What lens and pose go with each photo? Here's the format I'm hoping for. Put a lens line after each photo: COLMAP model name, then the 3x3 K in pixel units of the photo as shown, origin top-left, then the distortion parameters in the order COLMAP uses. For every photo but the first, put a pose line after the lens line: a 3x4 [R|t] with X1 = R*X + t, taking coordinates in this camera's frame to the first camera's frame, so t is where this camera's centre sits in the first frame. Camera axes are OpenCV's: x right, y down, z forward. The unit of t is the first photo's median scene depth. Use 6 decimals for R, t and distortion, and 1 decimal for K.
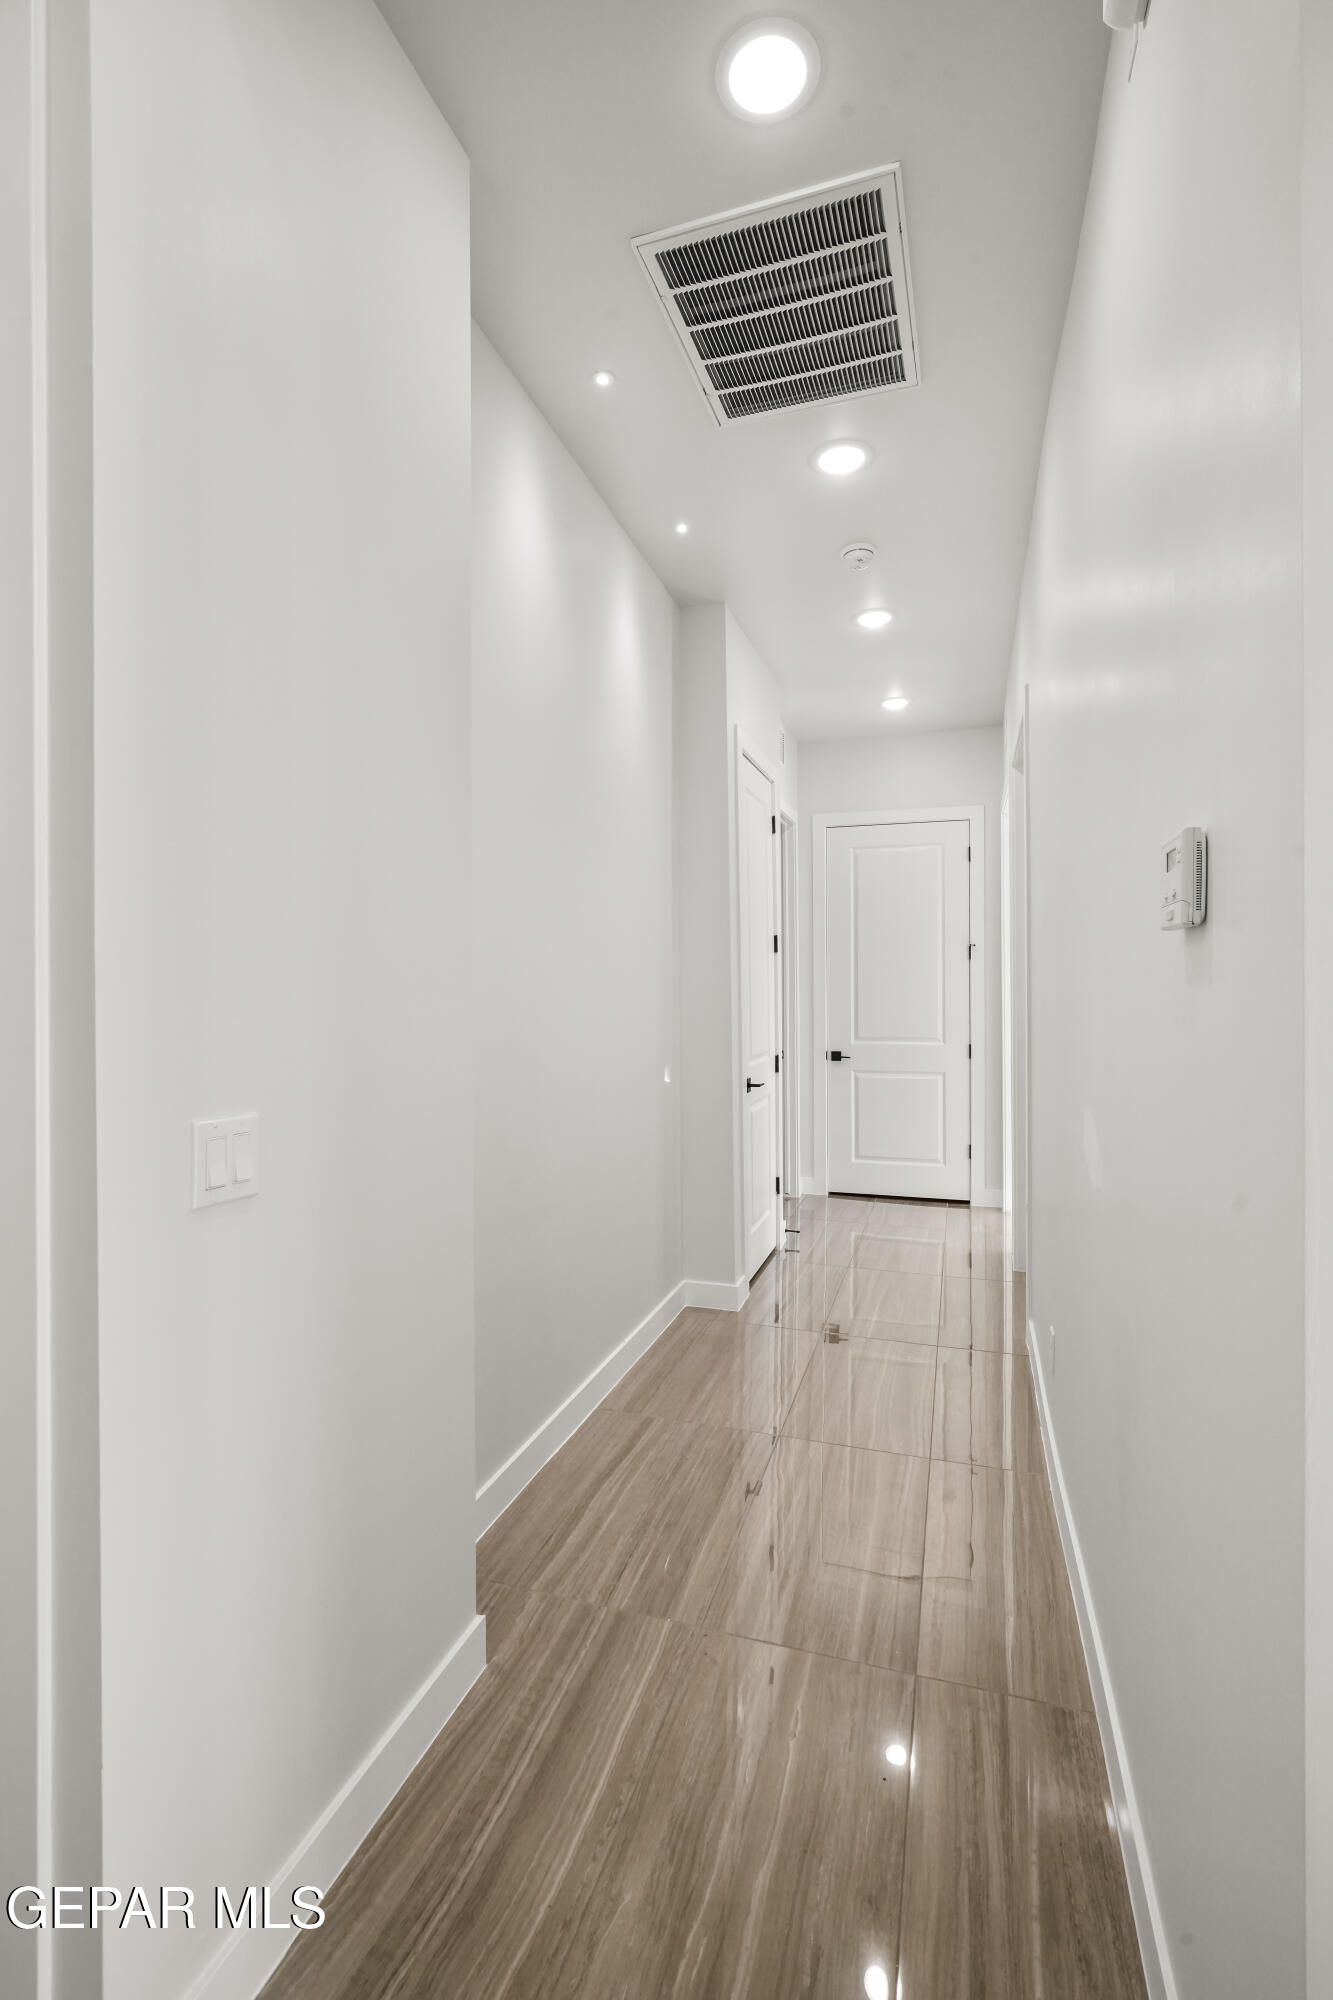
lens RADIAL K [[895.7, 0, 661.2], [0, 895.7, 1003.1], [0, 0, 1]] dist [-0.001192, 0.002904]
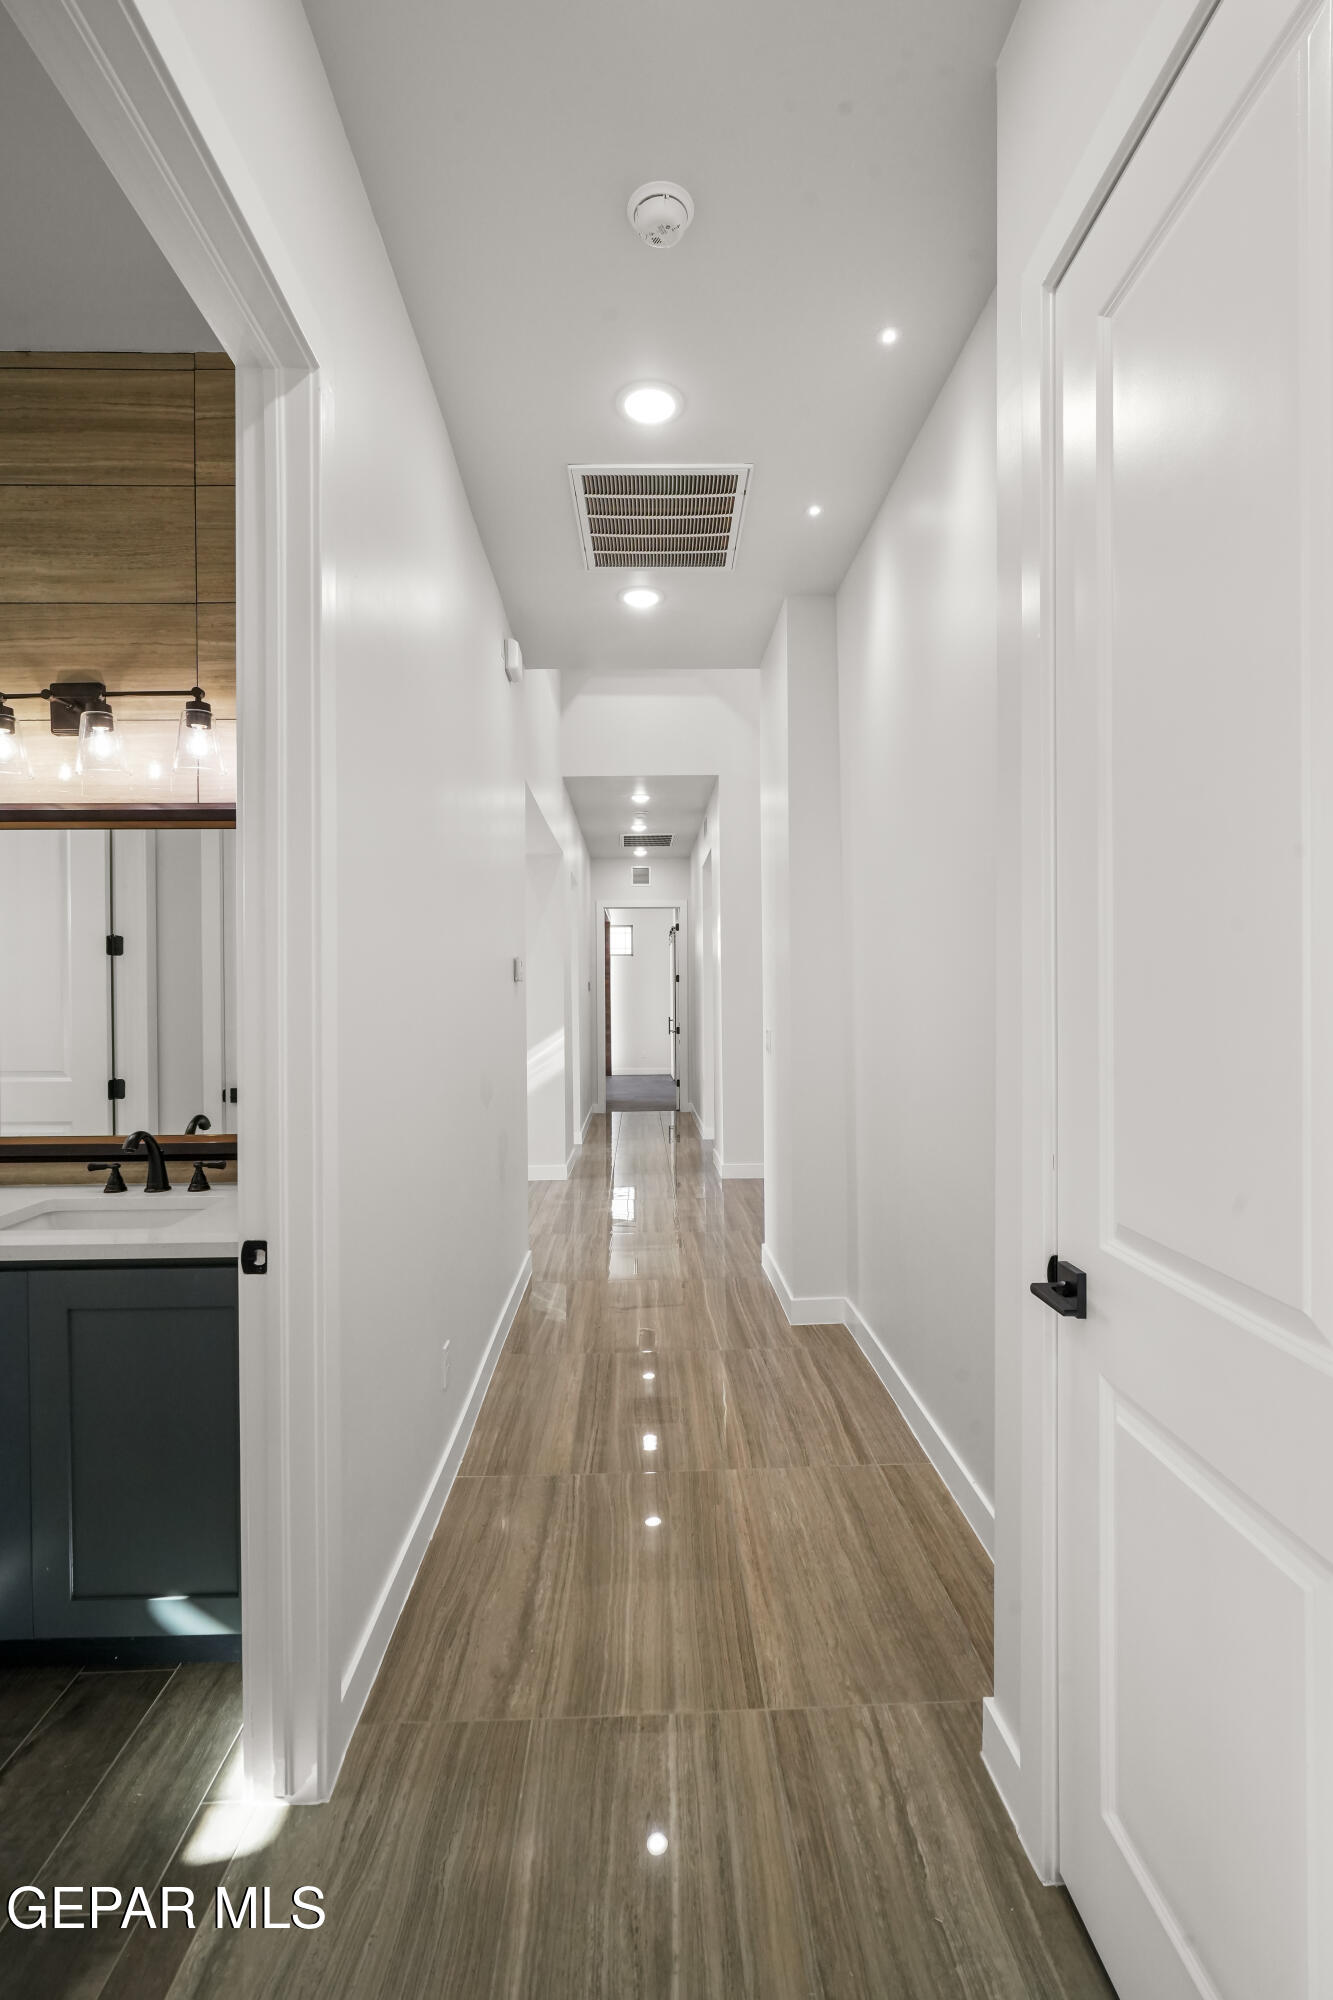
lens RADIAL K [[895.7, 0, 666.9], [0, 895.7, 1004.8], [0, 0, 1]] dist [-0.001192, 0.002904]
pose [[-0.937161, 0.015224, -0.348564, 0.545632], [0.006814, 0.999656, 0.025340, -0.028417], [0.348830, 0.021372, -0.936942, 1.989624]]
